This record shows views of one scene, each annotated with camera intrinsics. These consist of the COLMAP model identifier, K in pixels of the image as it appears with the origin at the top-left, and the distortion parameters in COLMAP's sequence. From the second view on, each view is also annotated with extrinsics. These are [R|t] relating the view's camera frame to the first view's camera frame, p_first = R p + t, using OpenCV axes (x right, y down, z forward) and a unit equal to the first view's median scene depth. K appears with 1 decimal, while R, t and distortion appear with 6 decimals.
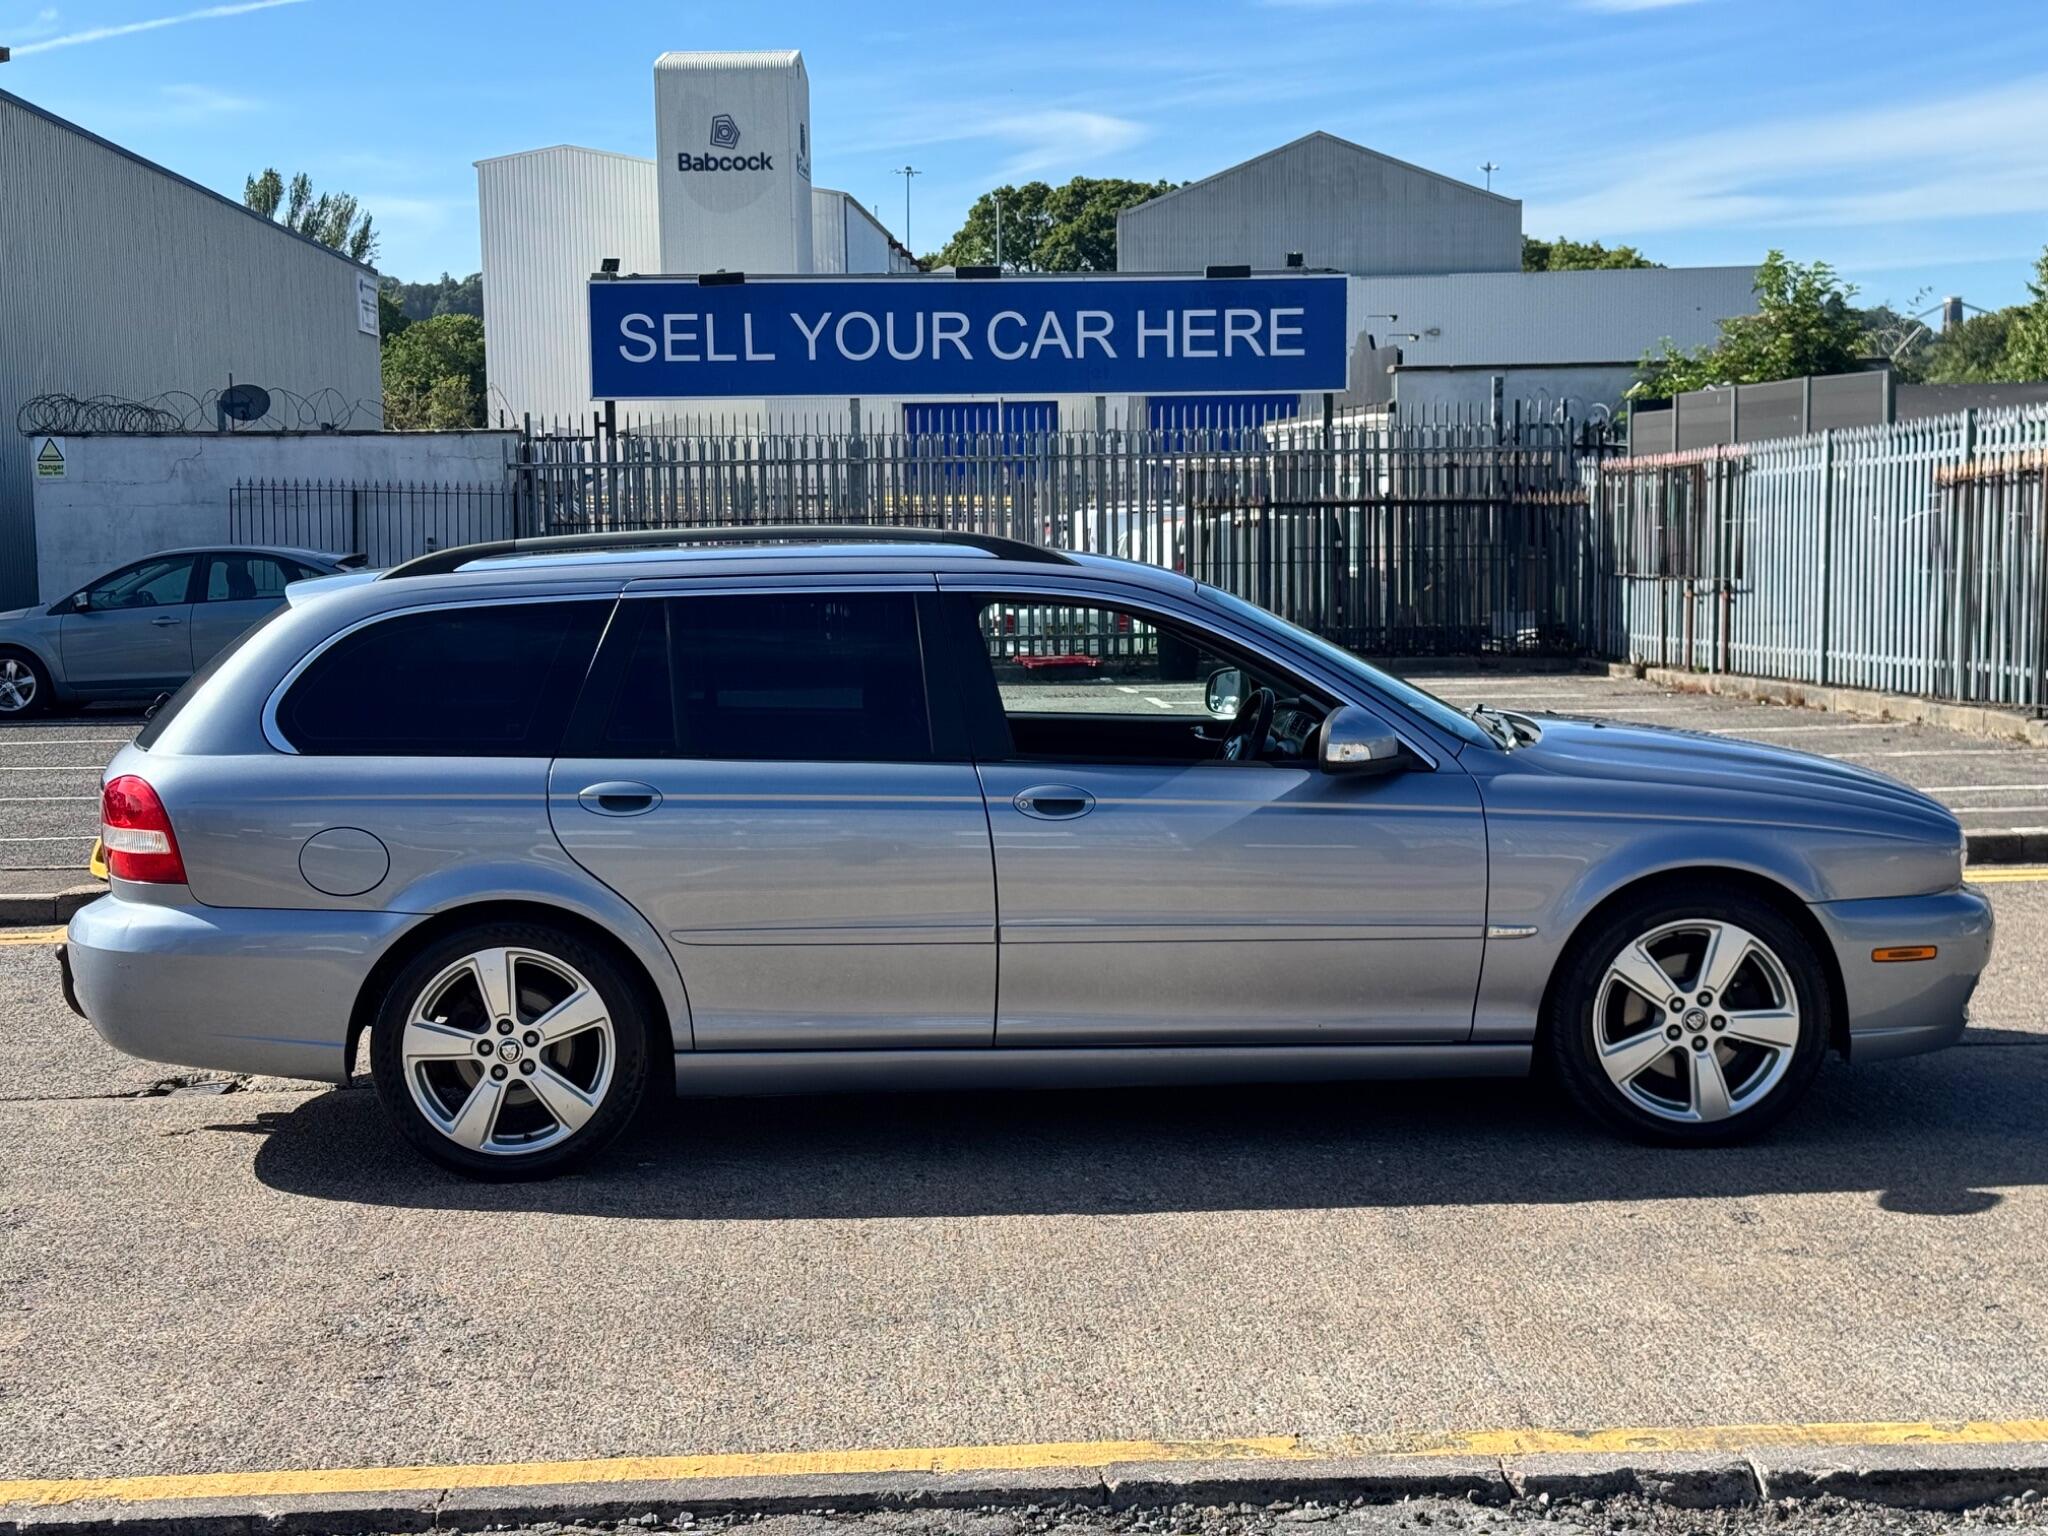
lens RADIAL K [[2900.2, 0, 1001.4], [0, 2900.2, 764.4], [0, 0, 1]] dist [0.187388, -0.311198]
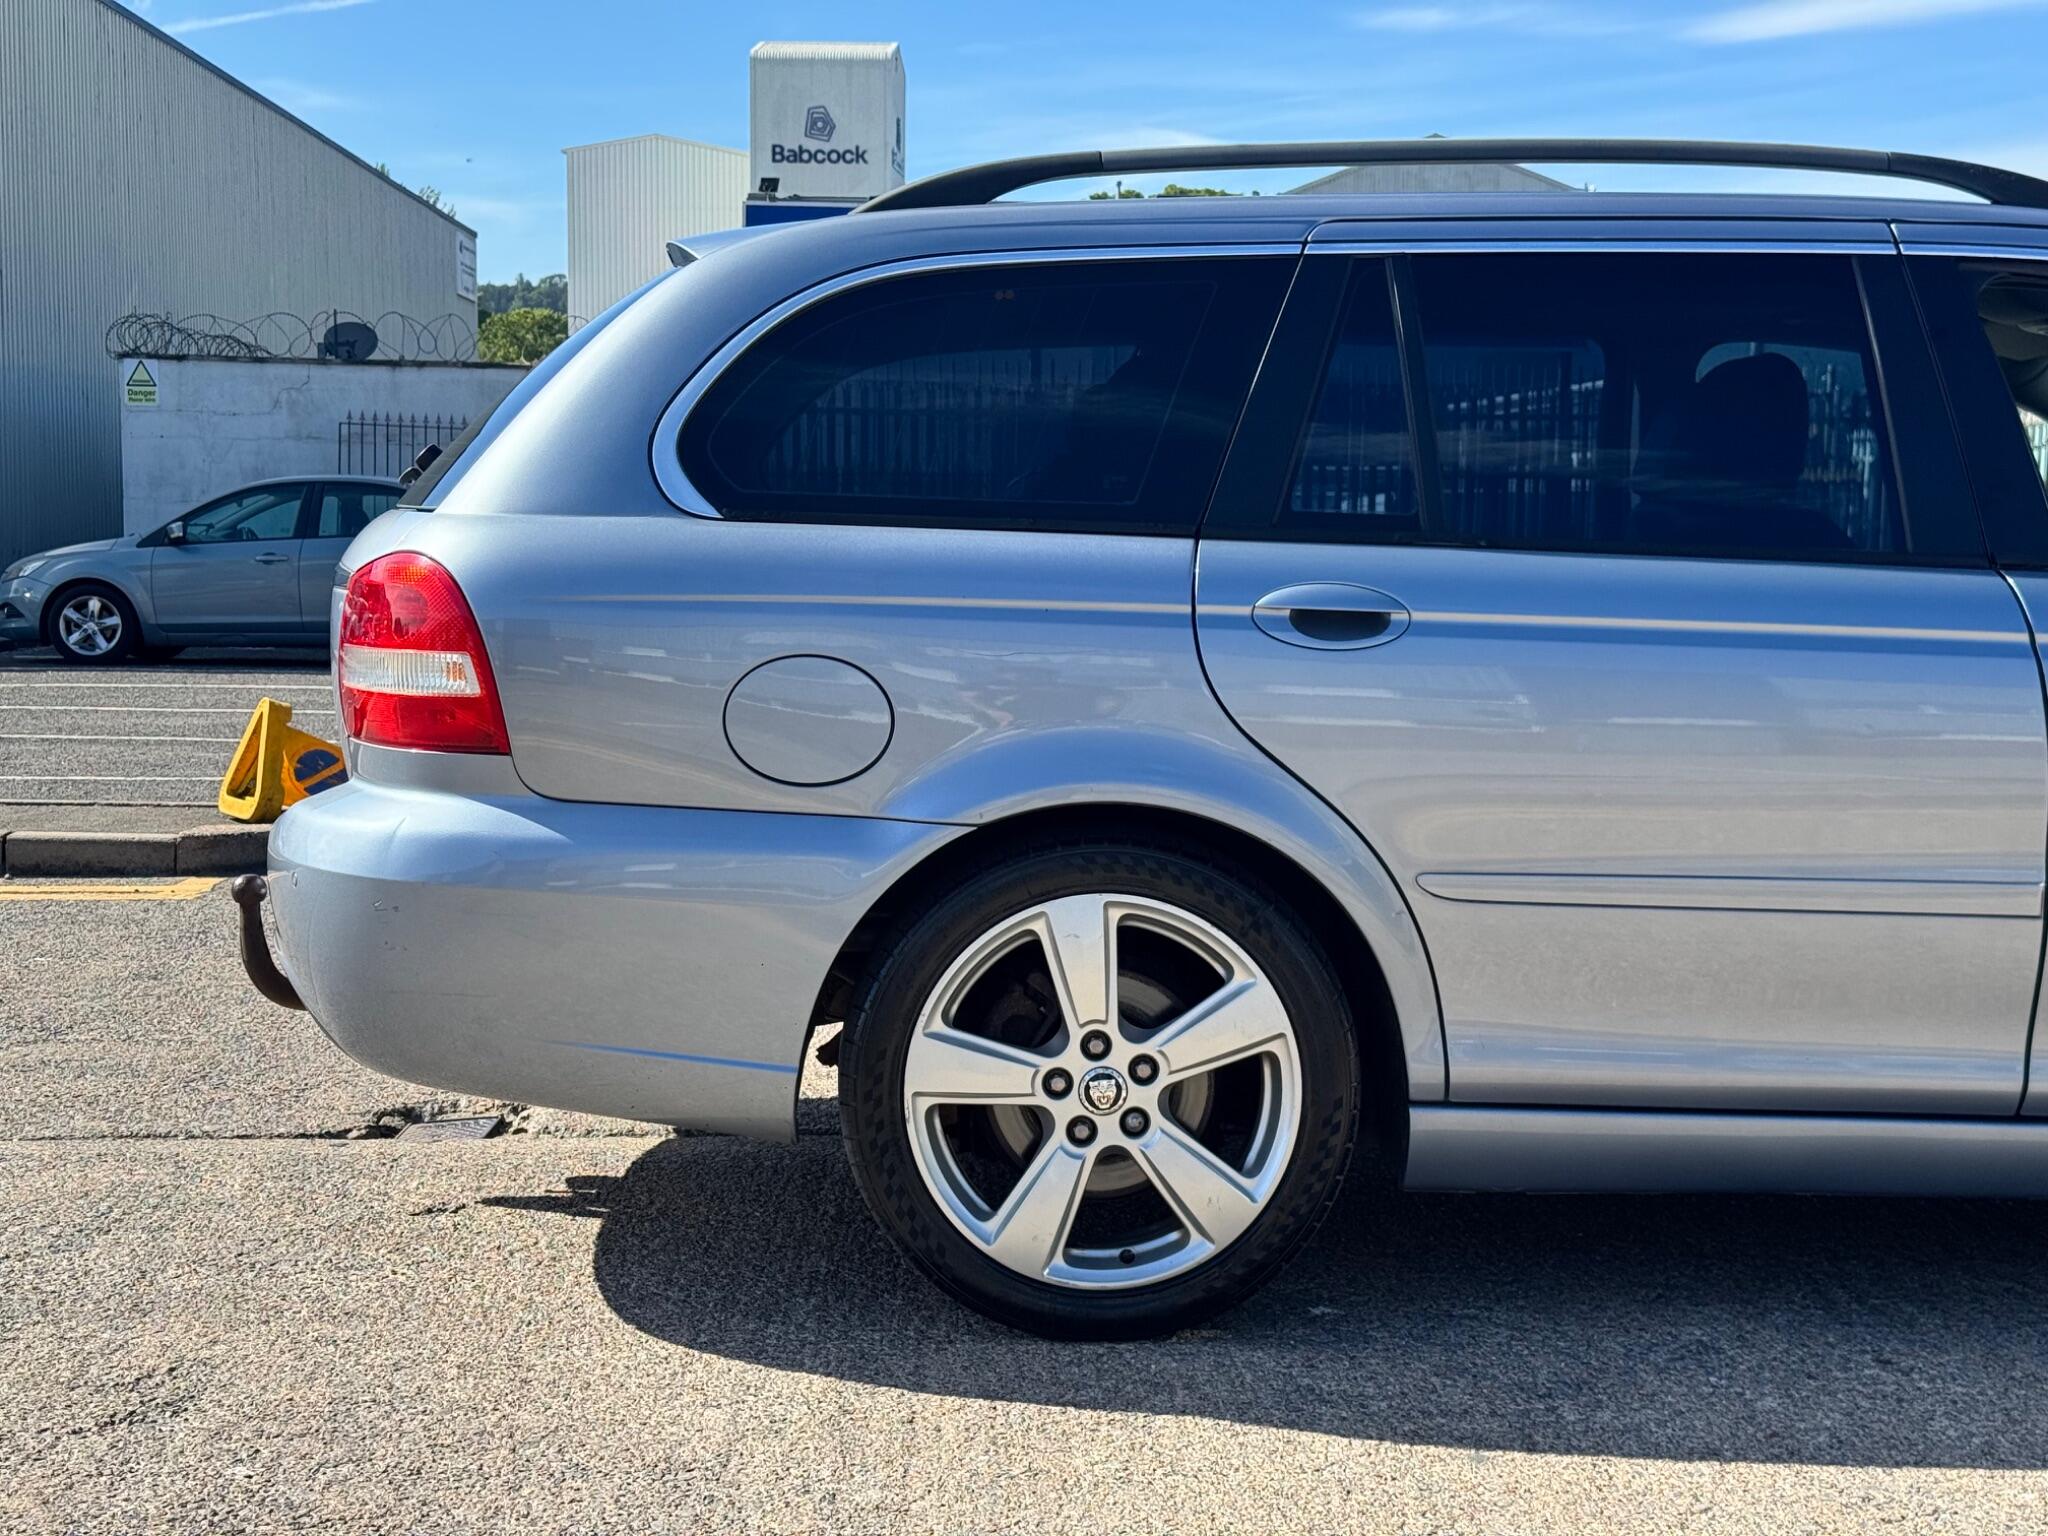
lens RADIAL K [[2849.0, 0, 1024.0], [0, 2849.0, 768.0], [0, 0, 1]] dist [0.201689, -0.427606]
pose [[0.999567, 0.028825, -0.005949, -0.047742], [-0.028860, 0.999566, -0.005914, 0.011396], [0.005776, 0.006083, 0.999965, 0.127339]]
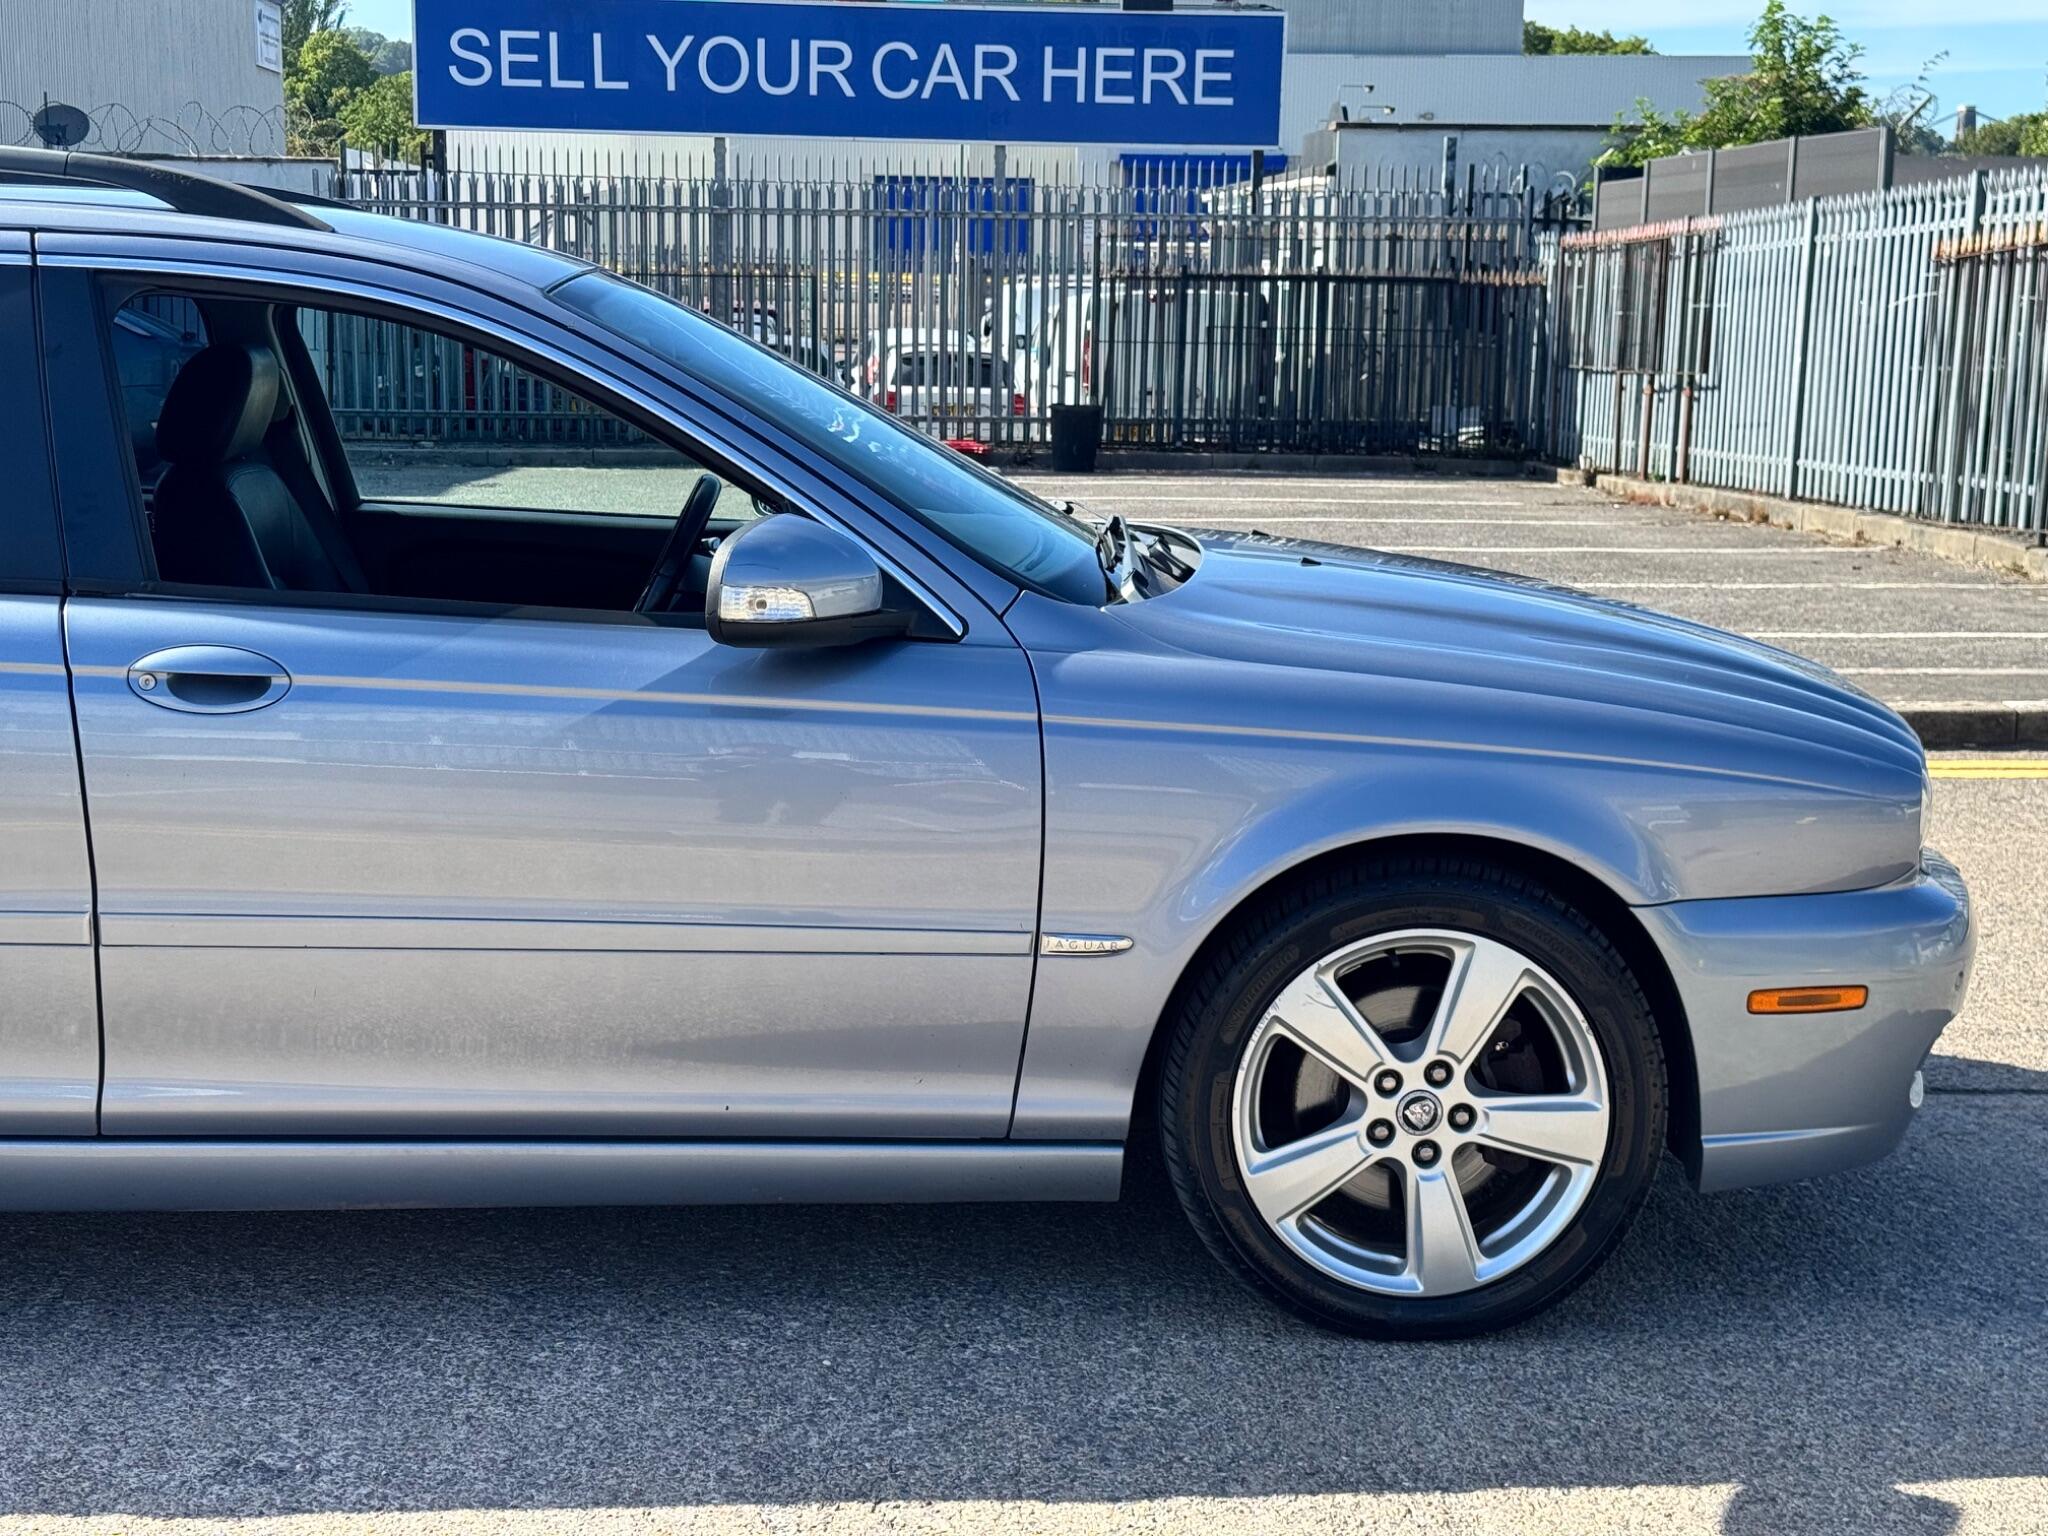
lens RADIAL K [[2849.0, 0, 1024.0], [0, 2849.0, 768.0], [0, 0, 1]] dist [0.201689, -0.427606]
pose [[0.999523, 0.029739, 0.008285, 0.042034], [-0.030272, 0.996791, 0.074098, -0.003635], [-0.006055, -0.074314, 0.997217, 0.127013]]
